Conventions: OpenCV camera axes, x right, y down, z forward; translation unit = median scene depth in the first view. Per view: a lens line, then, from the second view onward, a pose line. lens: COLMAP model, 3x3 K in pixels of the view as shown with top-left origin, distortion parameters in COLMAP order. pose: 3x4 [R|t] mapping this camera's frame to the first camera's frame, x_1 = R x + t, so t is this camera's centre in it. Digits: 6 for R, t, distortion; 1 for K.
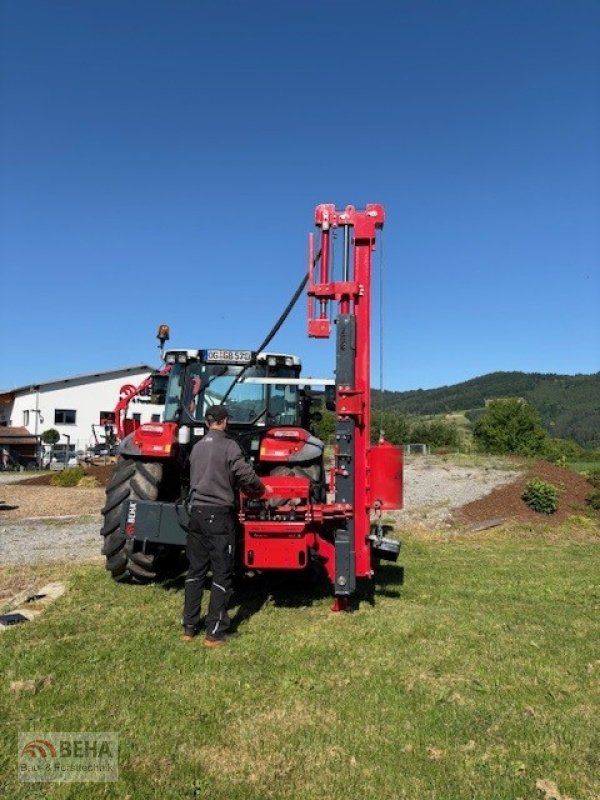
lens RADIAL K [[598.4, 0, 324.3], [0, 598.4, 406.4], [0, 0, 1]] dist [0.005236, -0.005619]
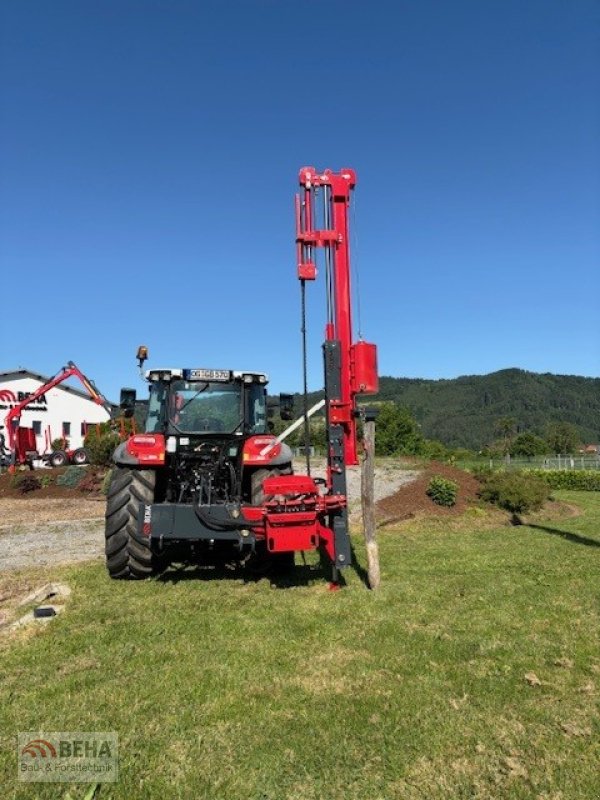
lens RADIAL K [[598.4, 0, 299.4], [0, 598.4, 394.7], [0, 0, 1]] dist [0.005236, -0.005619]
pose [[0.985955, -0.012122, 0.166571, -0.188960], [0.017044, 0.999458, -0.028153, -0.011175], [-0.166140, 0.030596, 0.985627, -0.162403]]
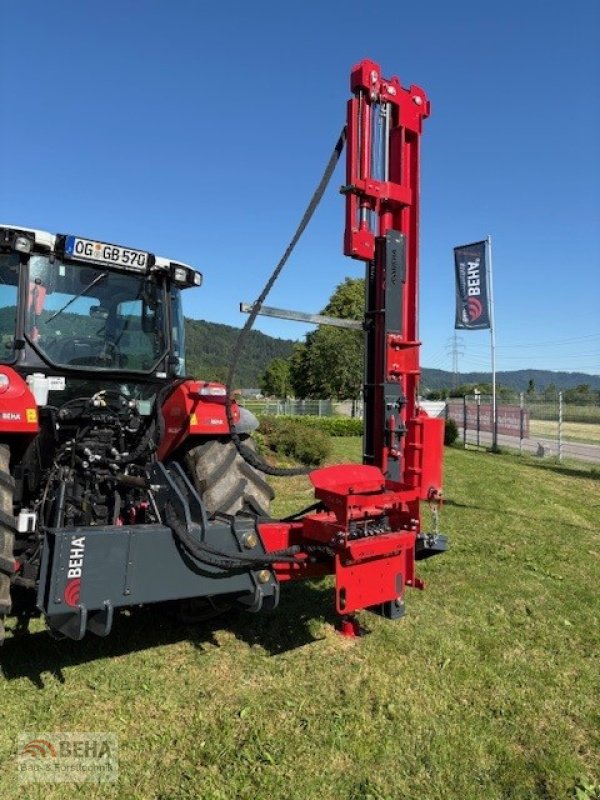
lens RADIAL K [[598.4, 0, 300.9], [0, 598.4, 399.2], [0, 0, 1]] dist [0.005236, -0.005619]
pose [[0.736483, 0.005632, 0.676433, -0.434867], [-0.068493, 0.995447, 0.066285, 0.004481], [-0.672980, -0.095148, 0.733515, 0.452085]]
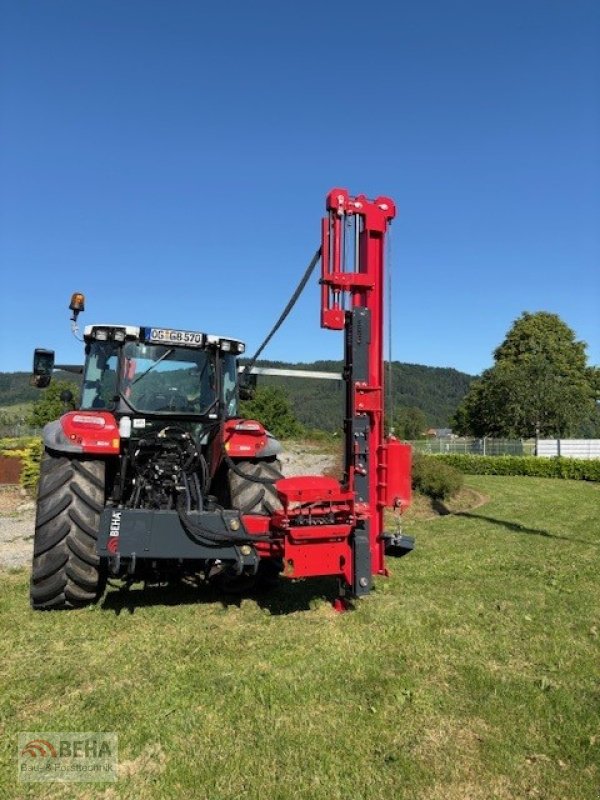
lens RADIAL K [[598.4, 0, 306.1], [0, 598.4, 398.1], [0, 0, 1]] dist [0.005236, -0.005619]
pose [[0.910226, 0.025382, 0.413334, -0.361112], [-0.033891, 0.999337, 0.013267, -0.013685], [-0.412723, -0.026084, 0.910483, 0.125799]]
